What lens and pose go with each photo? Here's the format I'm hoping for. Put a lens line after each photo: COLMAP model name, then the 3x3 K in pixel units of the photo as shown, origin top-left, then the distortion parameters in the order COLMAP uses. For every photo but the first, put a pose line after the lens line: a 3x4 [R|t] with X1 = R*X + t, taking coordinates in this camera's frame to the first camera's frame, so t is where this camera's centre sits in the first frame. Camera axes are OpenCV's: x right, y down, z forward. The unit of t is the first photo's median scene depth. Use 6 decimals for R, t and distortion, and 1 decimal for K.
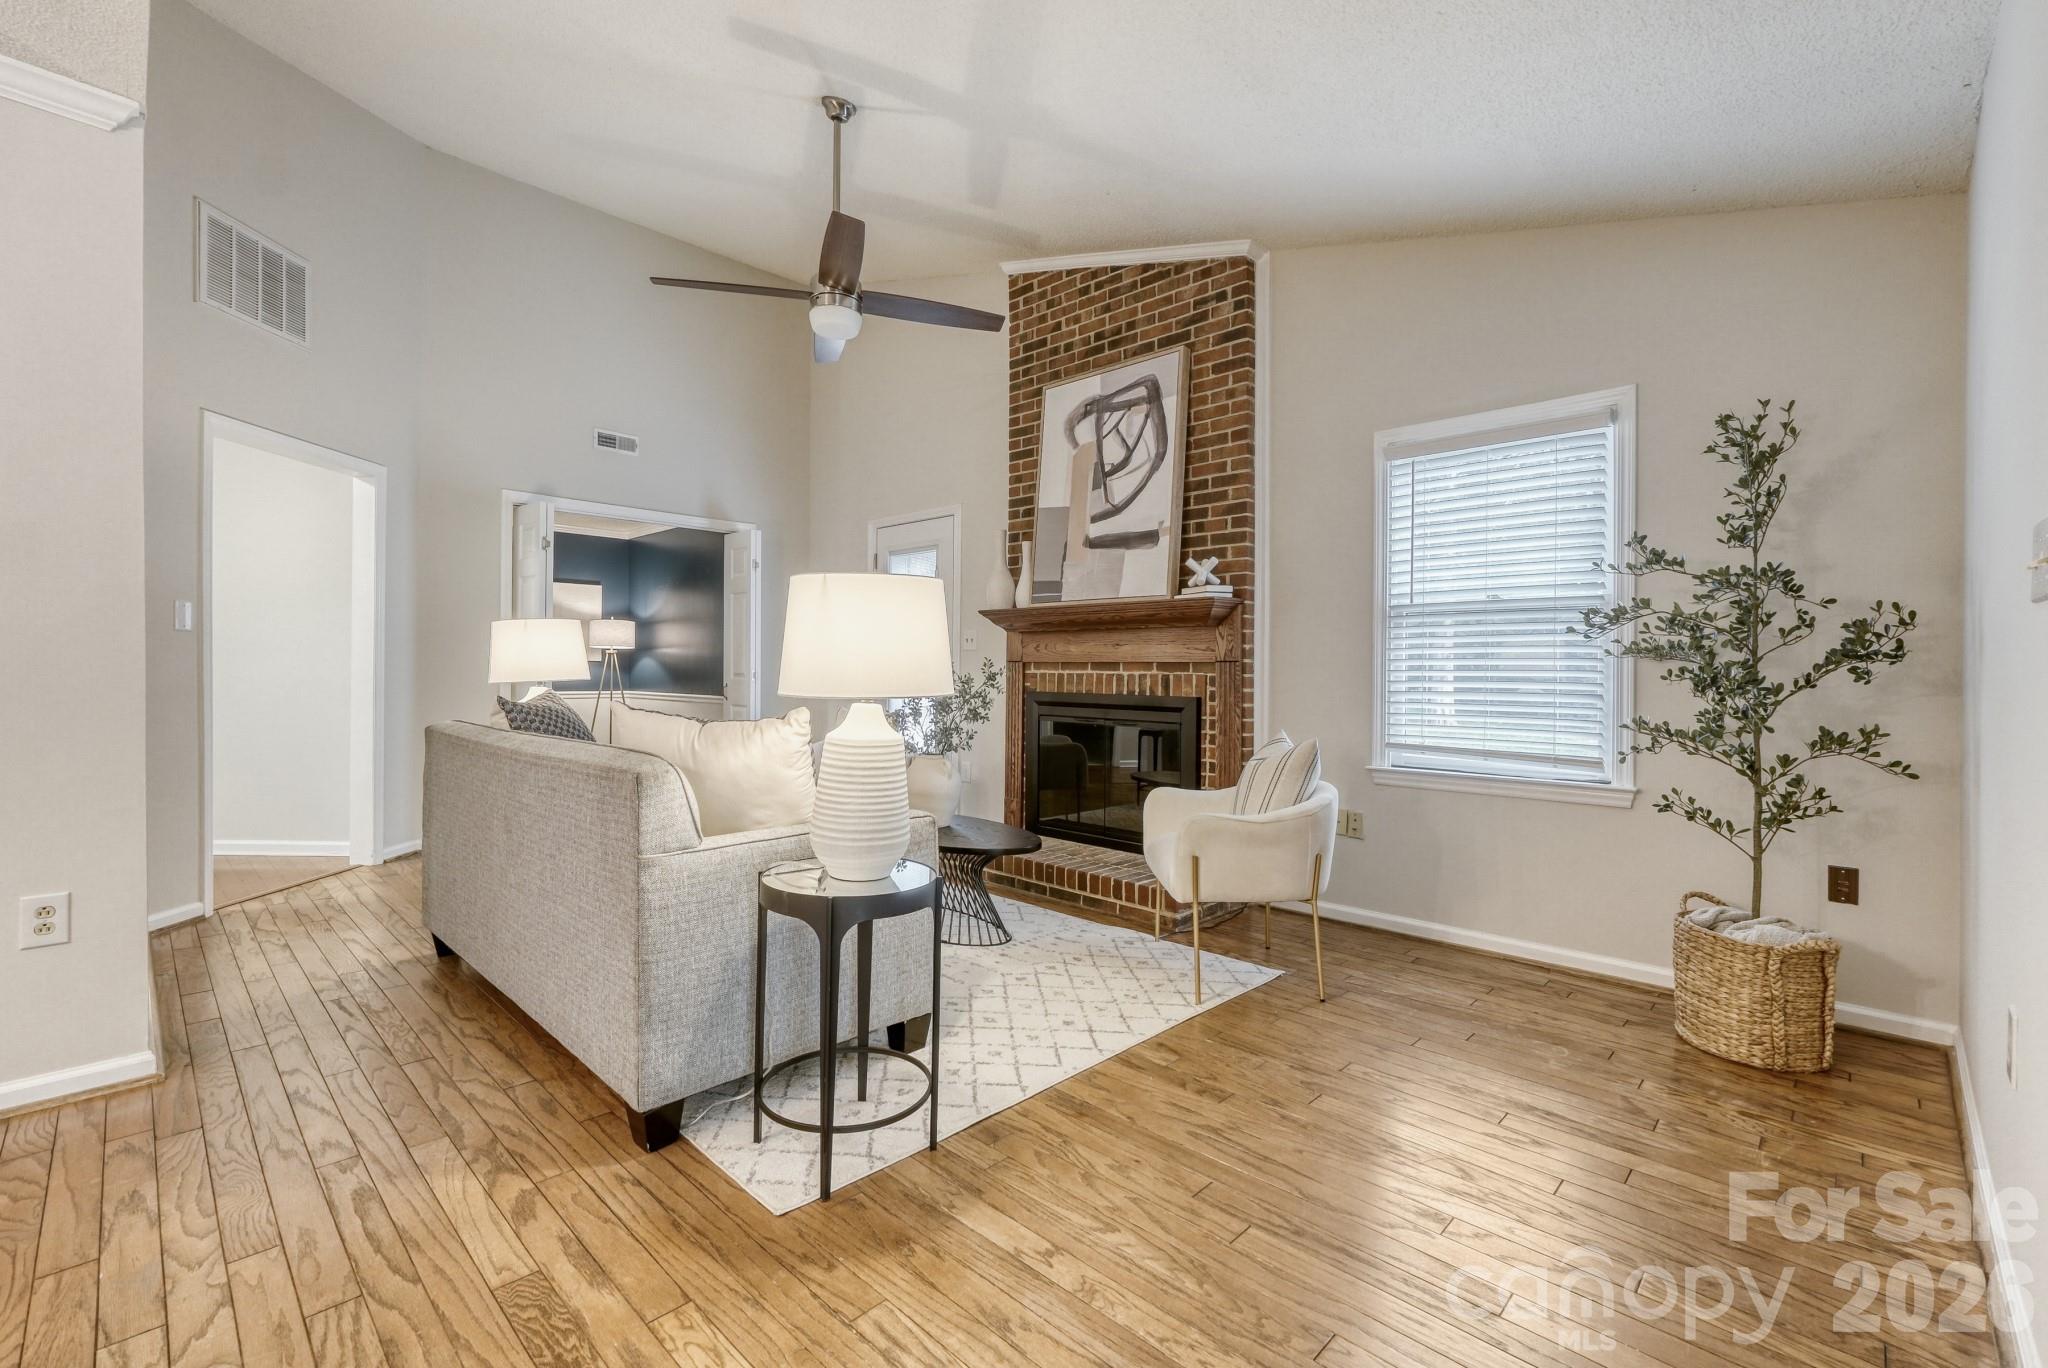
lens RADIAL K [[874.6, 0, 1028.9], [0, 874.6, 675.7], [0, 0, 1]] dist [-0.001620, 0.000323]
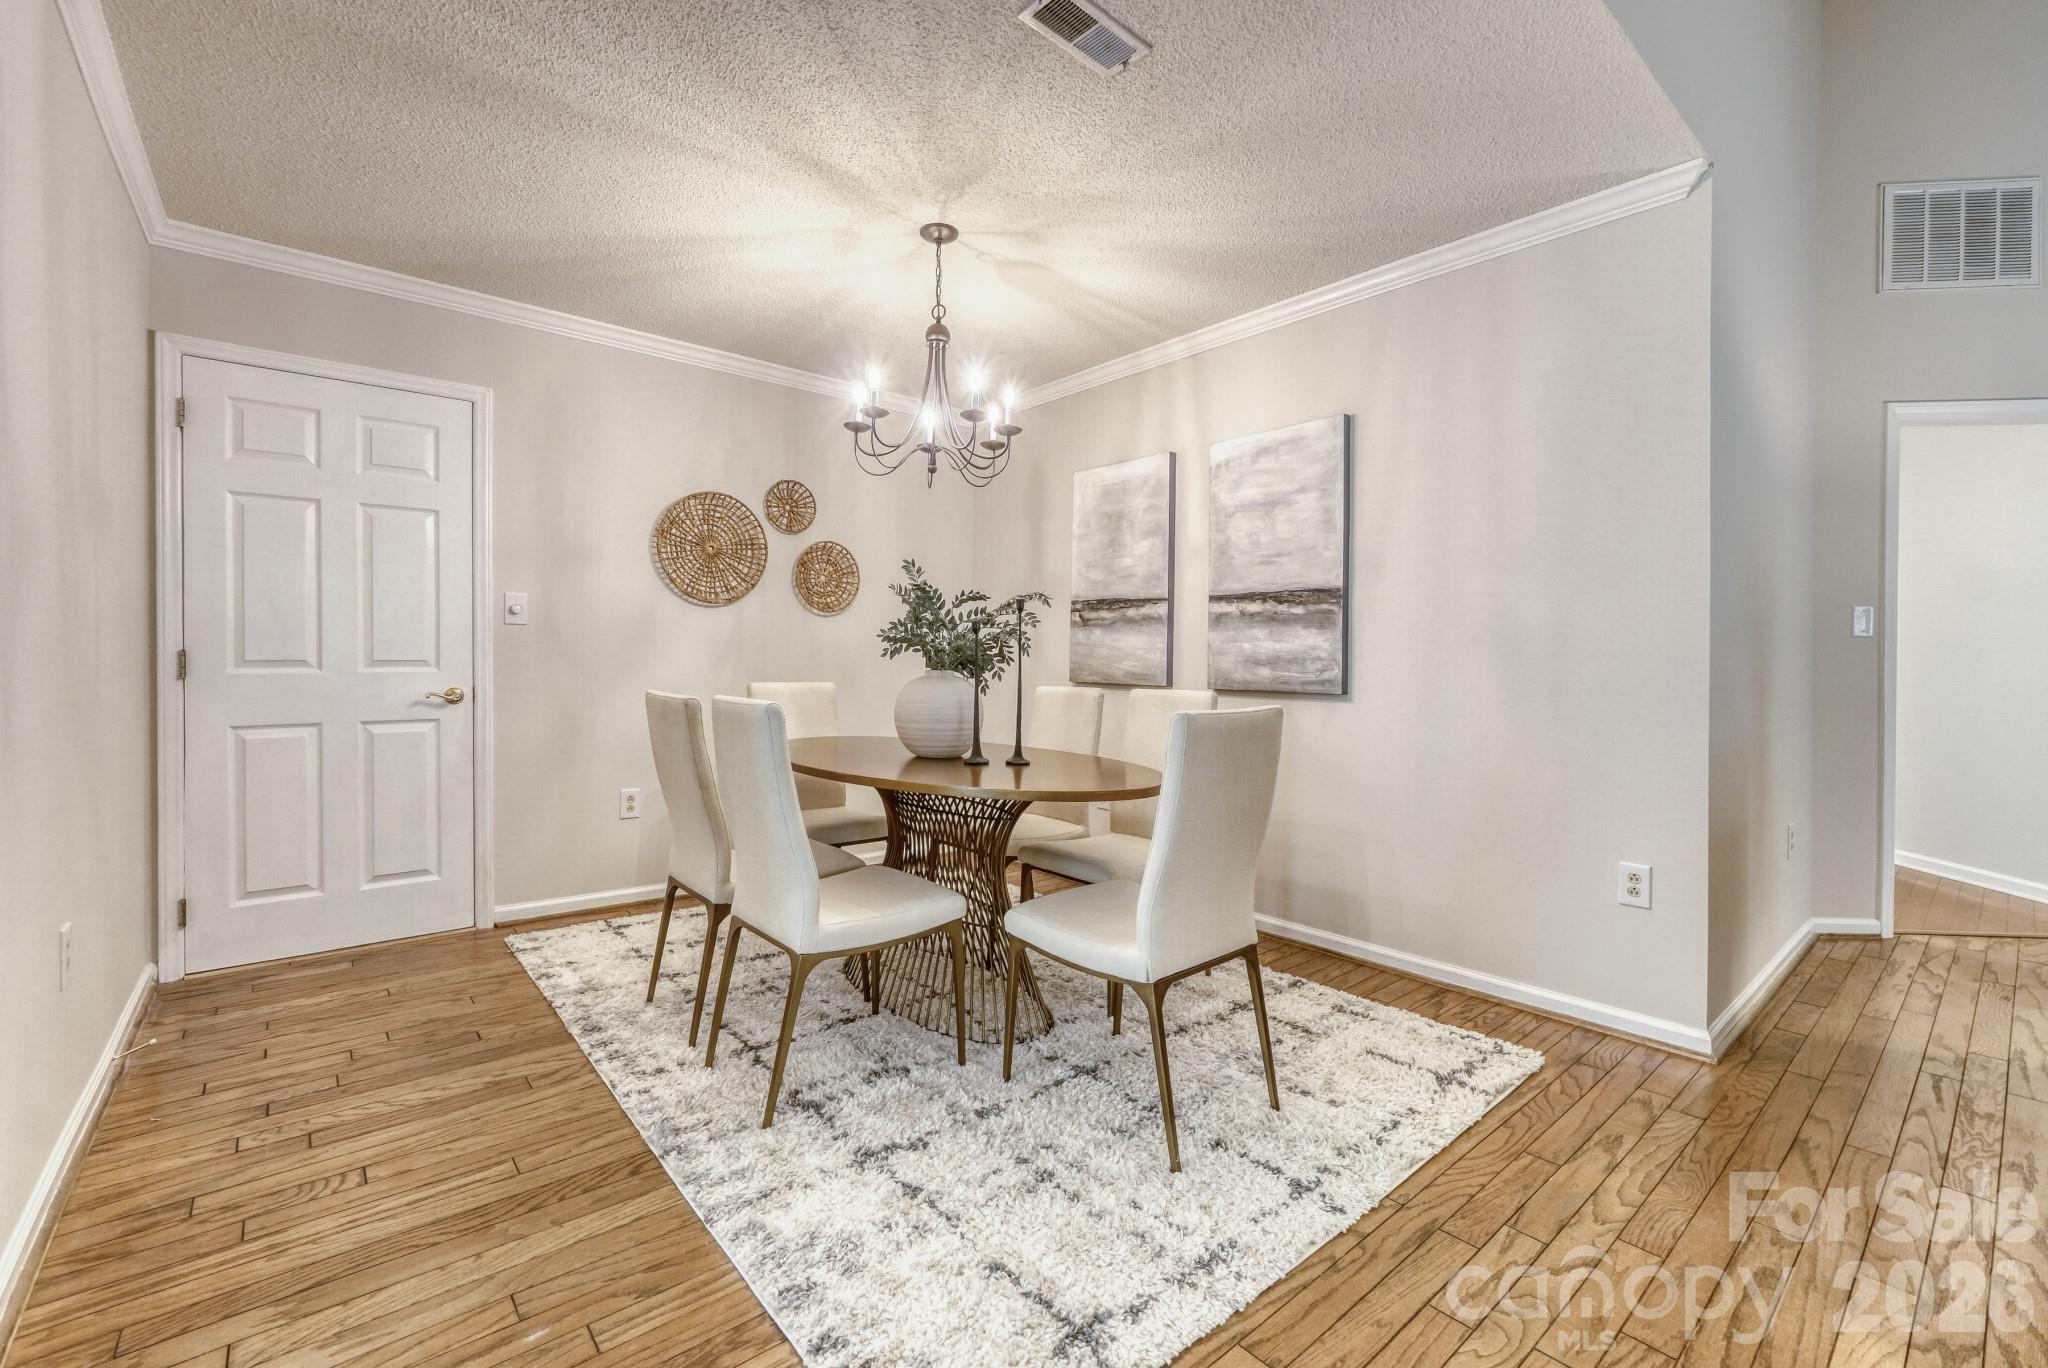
lens RADIAL K [[873.7, 0, 1029.6], [0, 873.7, 677.3], [0, 0, 1]] dist [-0.001539, 0.000309]
pose [[-0.094957, 0.009604, -0.995435, 0.079900], [-0.012628, 0.999861, 0.010852, -0.004933], [0.995401, 0.013601, -0.094823, 0.149357]]
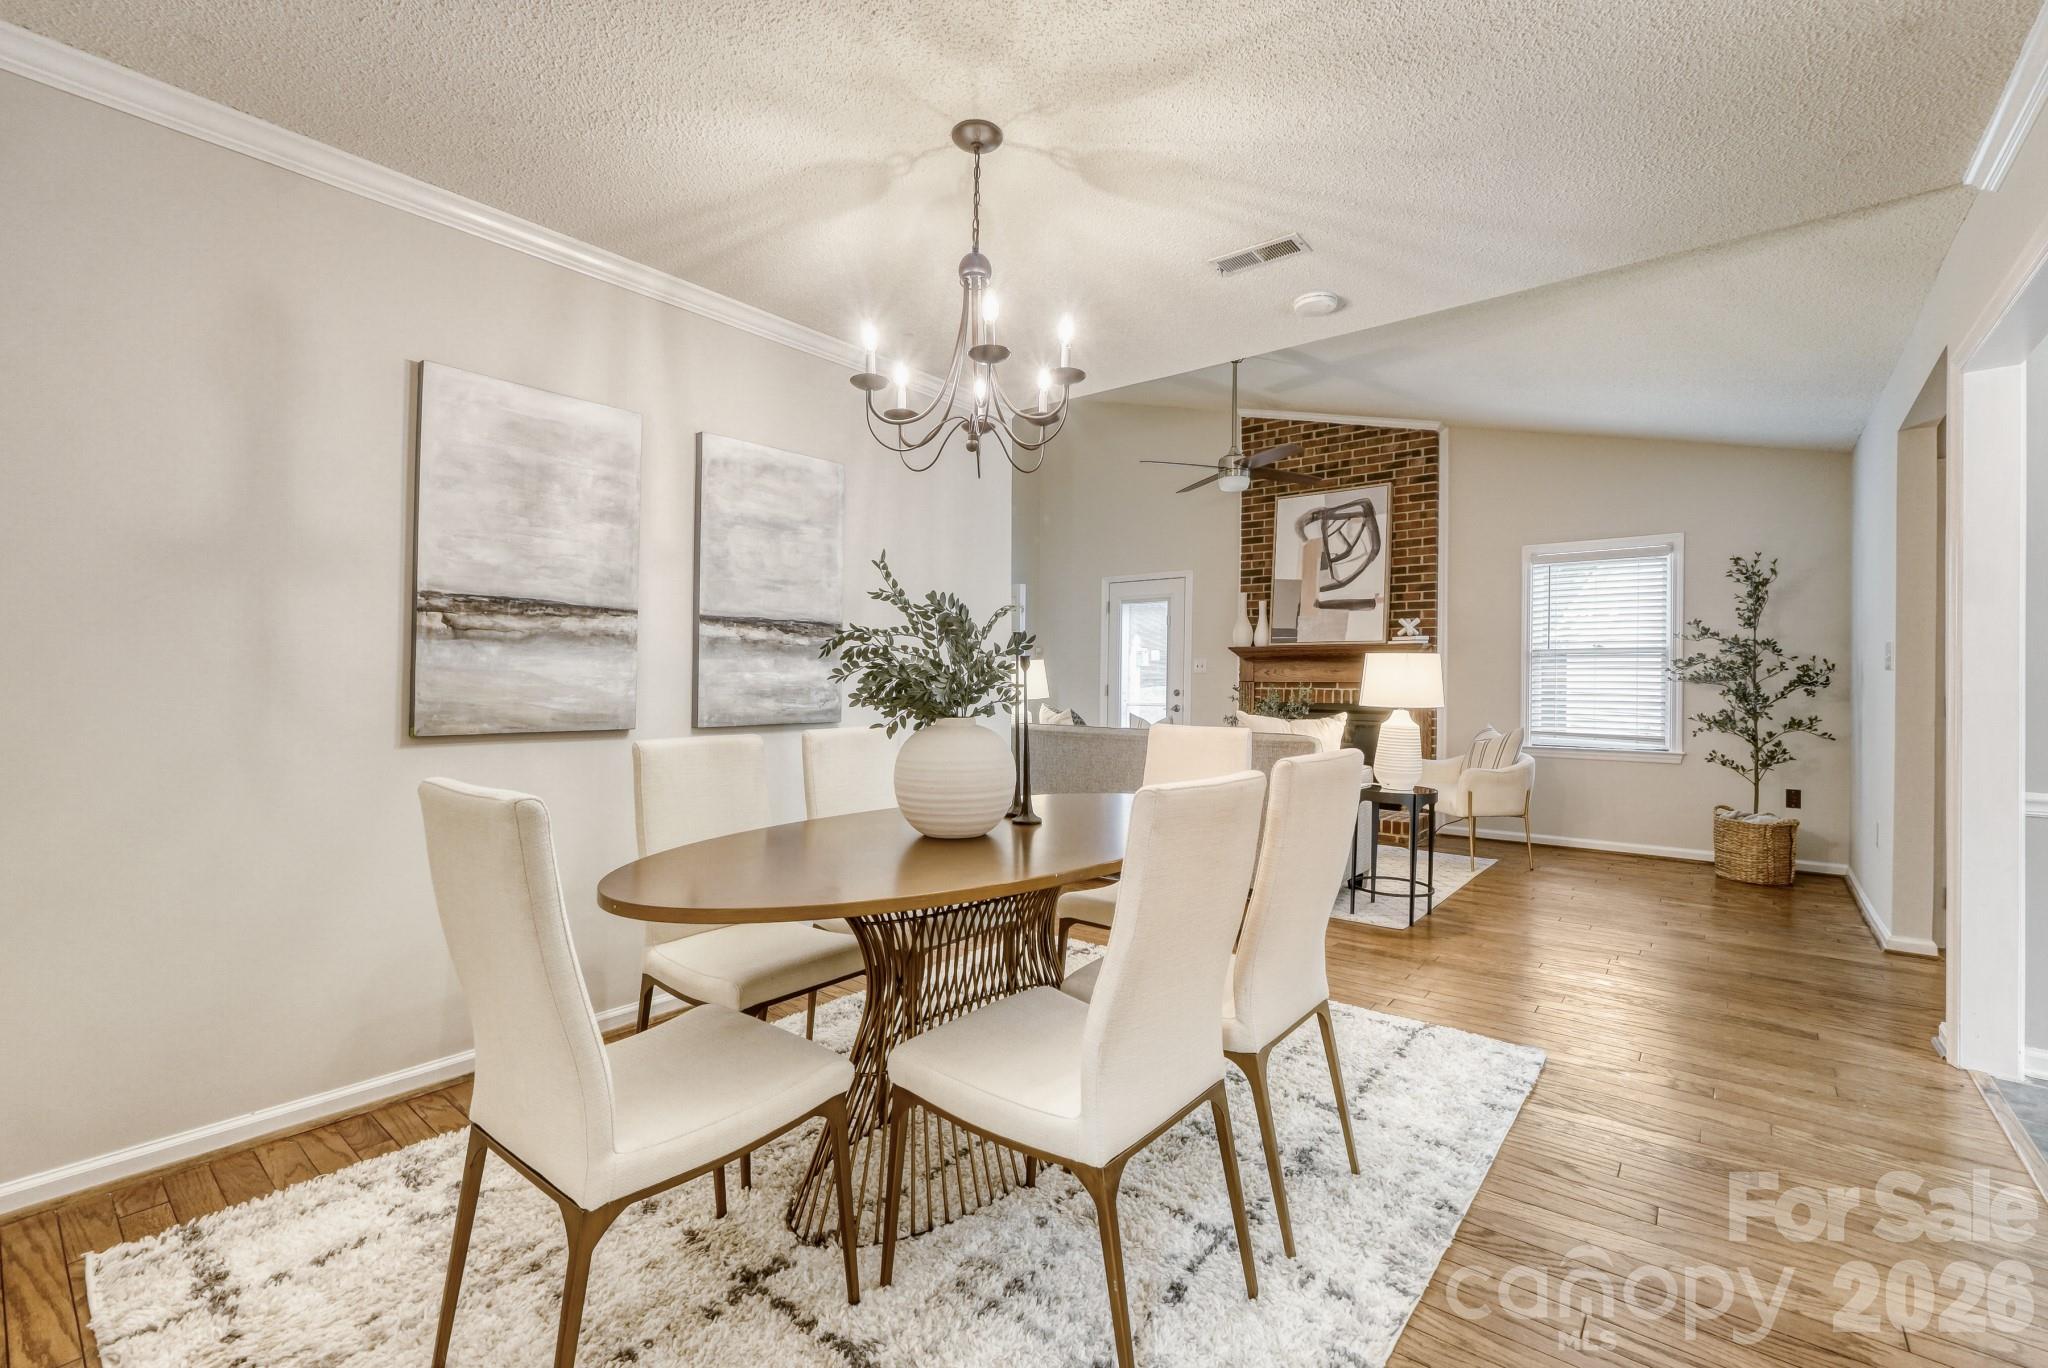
lens RADIAL K [[860.9, 0, 1048.7], [0, 860.9, 686.1], [0, 0, 1]] dist [0.000953, 0.000066]
pose [[0.995187, -0.007516, 0.097702, -0.610396], [0.007012, 0.999960, 0.005506, -0.022924], [-0.097739, -0.004794, 0.995201, -0.504870]]
